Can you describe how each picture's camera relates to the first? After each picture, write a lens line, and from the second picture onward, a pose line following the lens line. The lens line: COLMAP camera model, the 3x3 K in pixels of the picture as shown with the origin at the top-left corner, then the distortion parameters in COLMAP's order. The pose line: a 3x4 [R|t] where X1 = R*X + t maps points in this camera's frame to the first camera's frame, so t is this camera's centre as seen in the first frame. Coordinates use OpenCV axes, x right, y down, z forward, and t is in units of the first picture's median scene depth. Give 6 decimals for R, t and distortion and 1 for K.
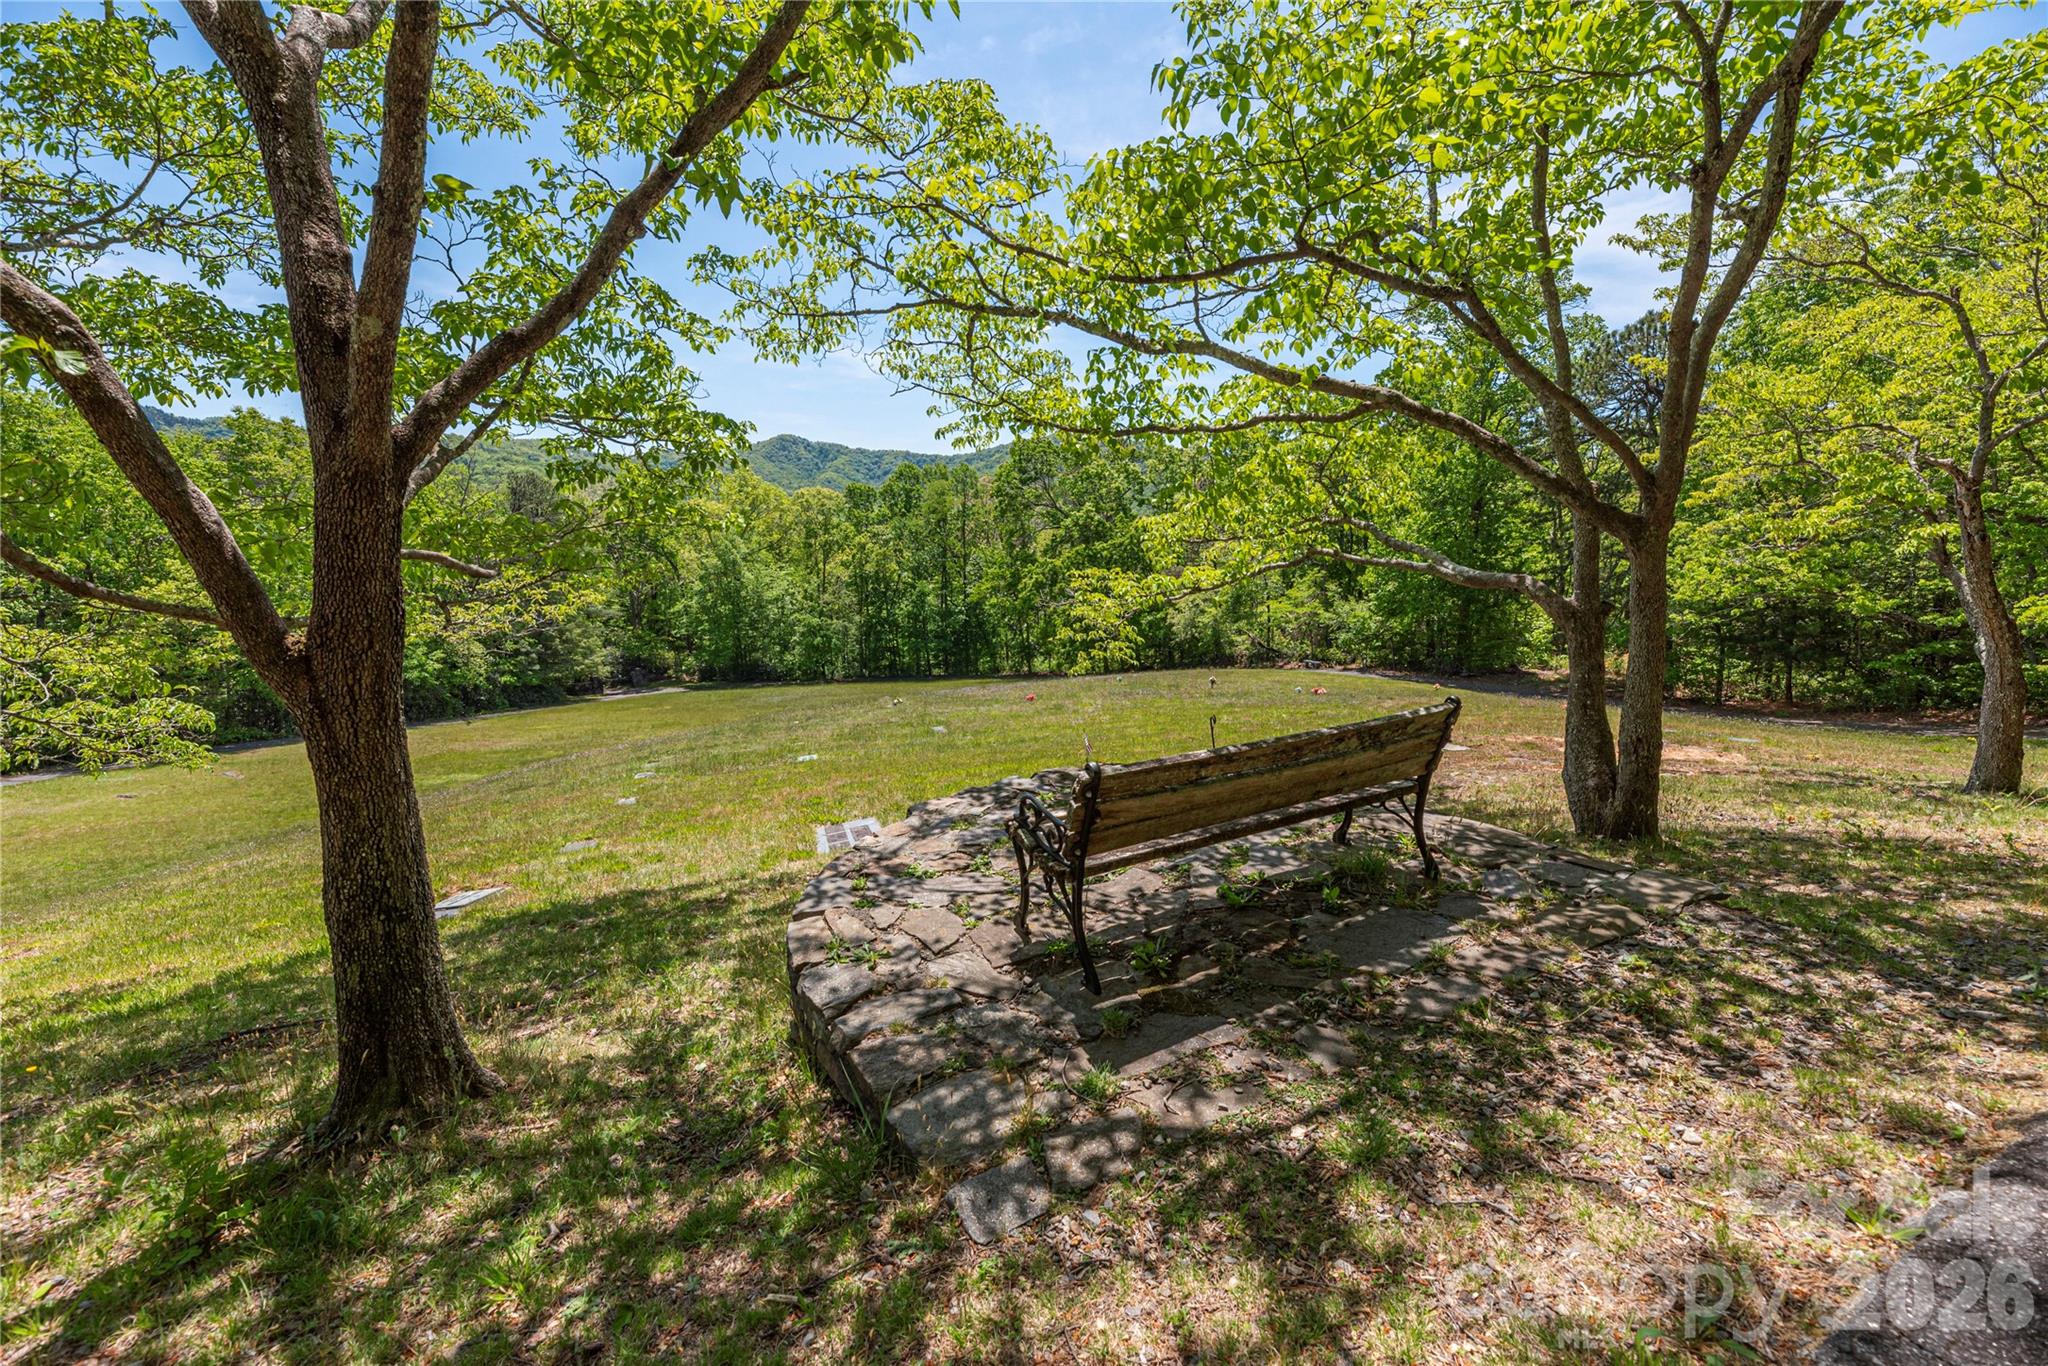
lens RADIAL K [[849.6, 0, 1024.0], [0, 849.6, 683.0], [0, 0, 1]] dist [-0.001299, -0.000043]
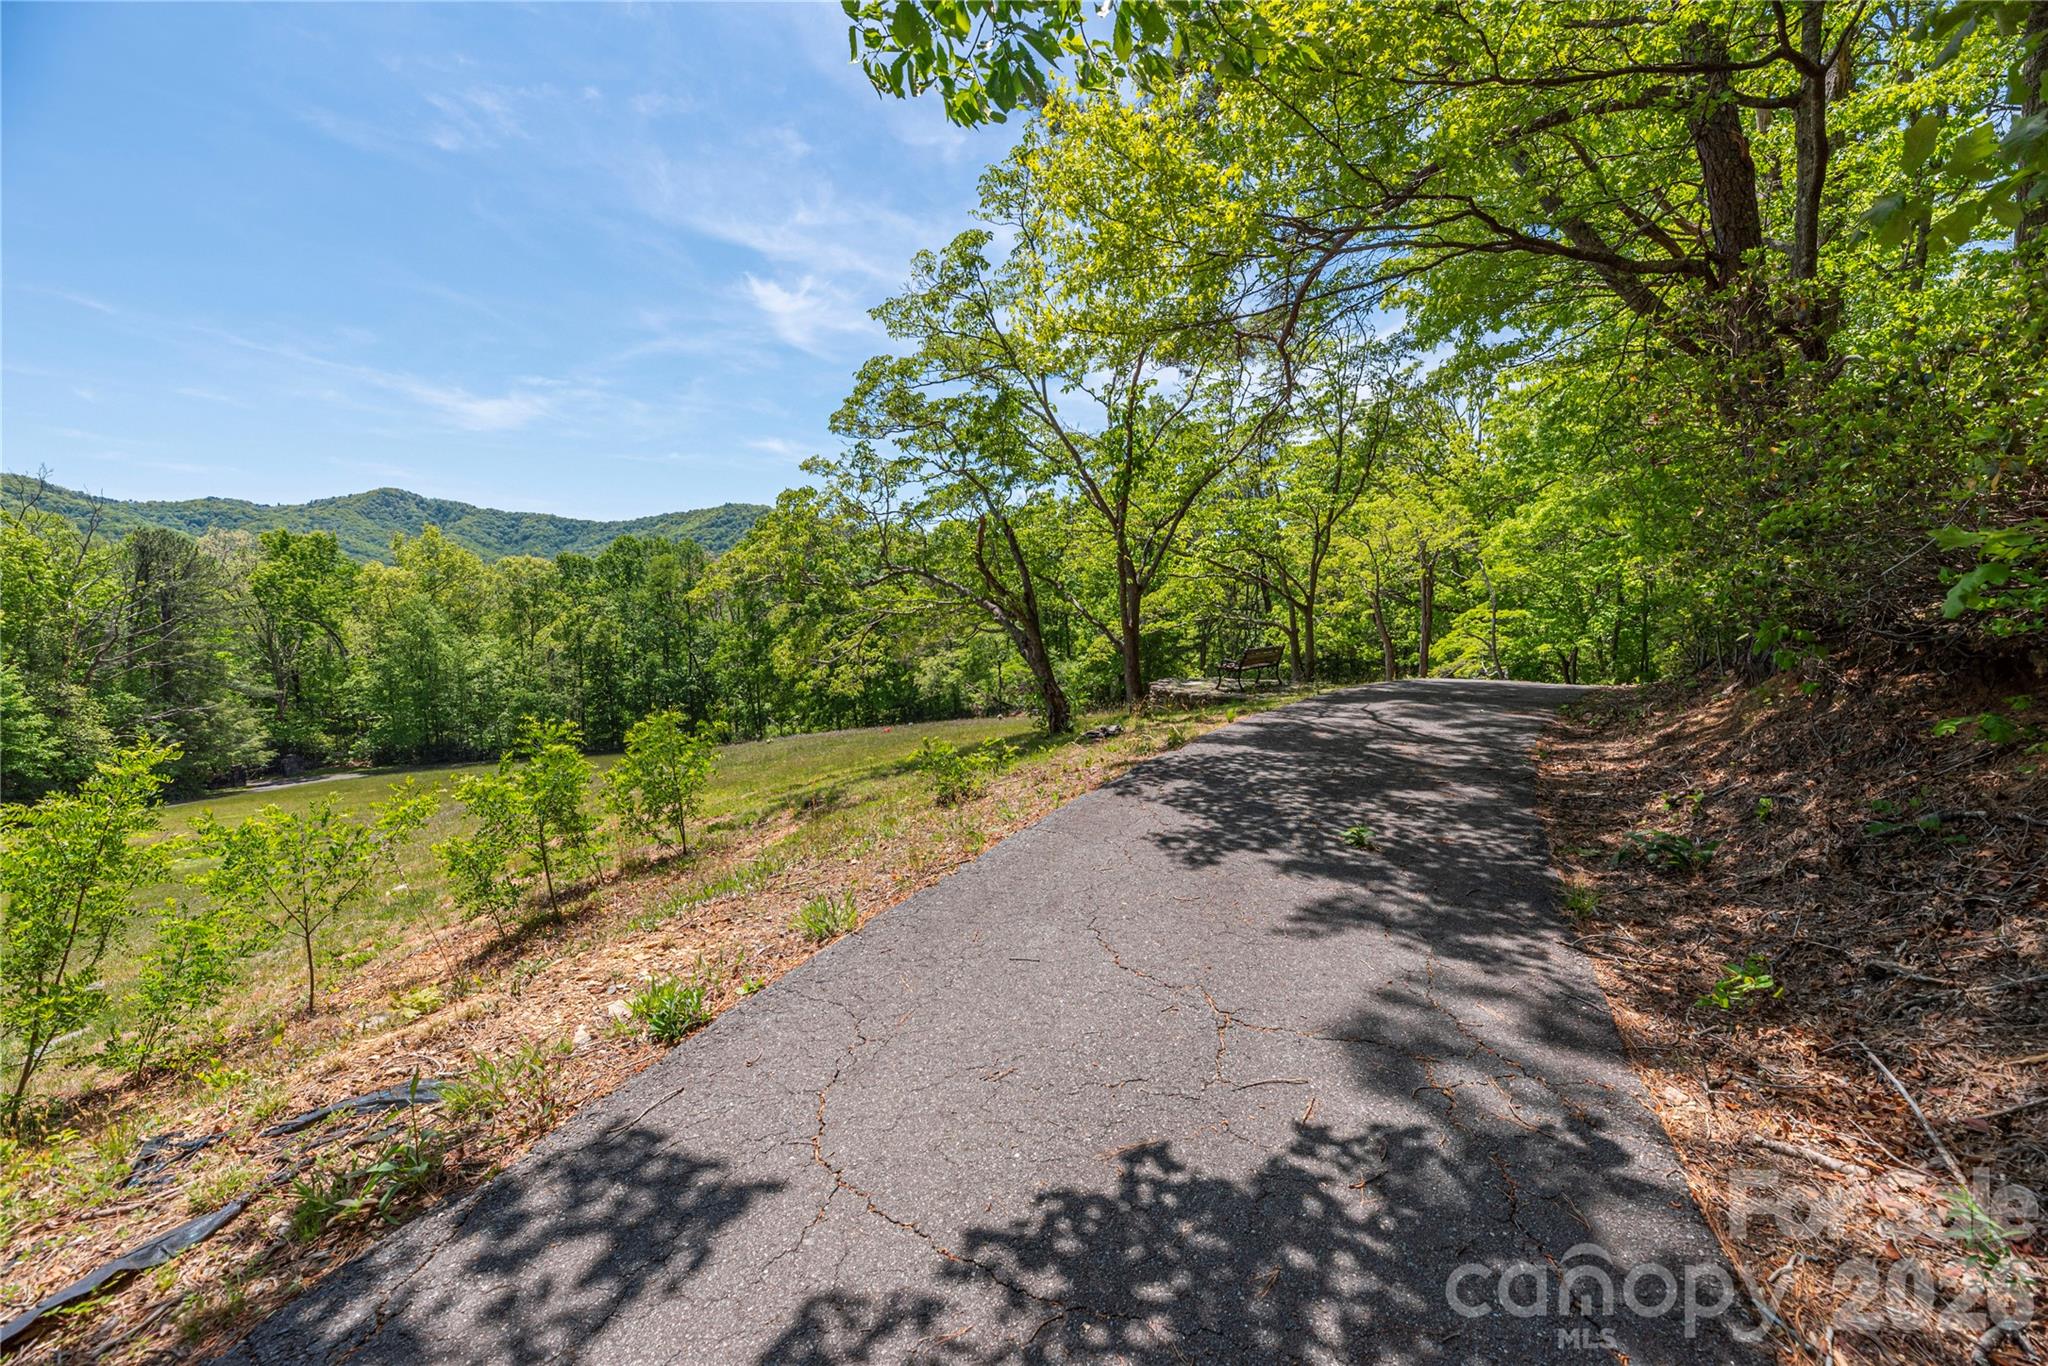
lens RADIAL K [[849.6, 0, 1024.0], [0, 849.6, 683.0], [0, 0, 1]] dist [-0.001299, -0.000043]
pose [[0.931780, -0.020132, 0.362465, -0.070412], [0.051478, 0.995699, -0.077030, 0.015656], [-0.359355, 0.090435, 0.928809, -0.085247]]
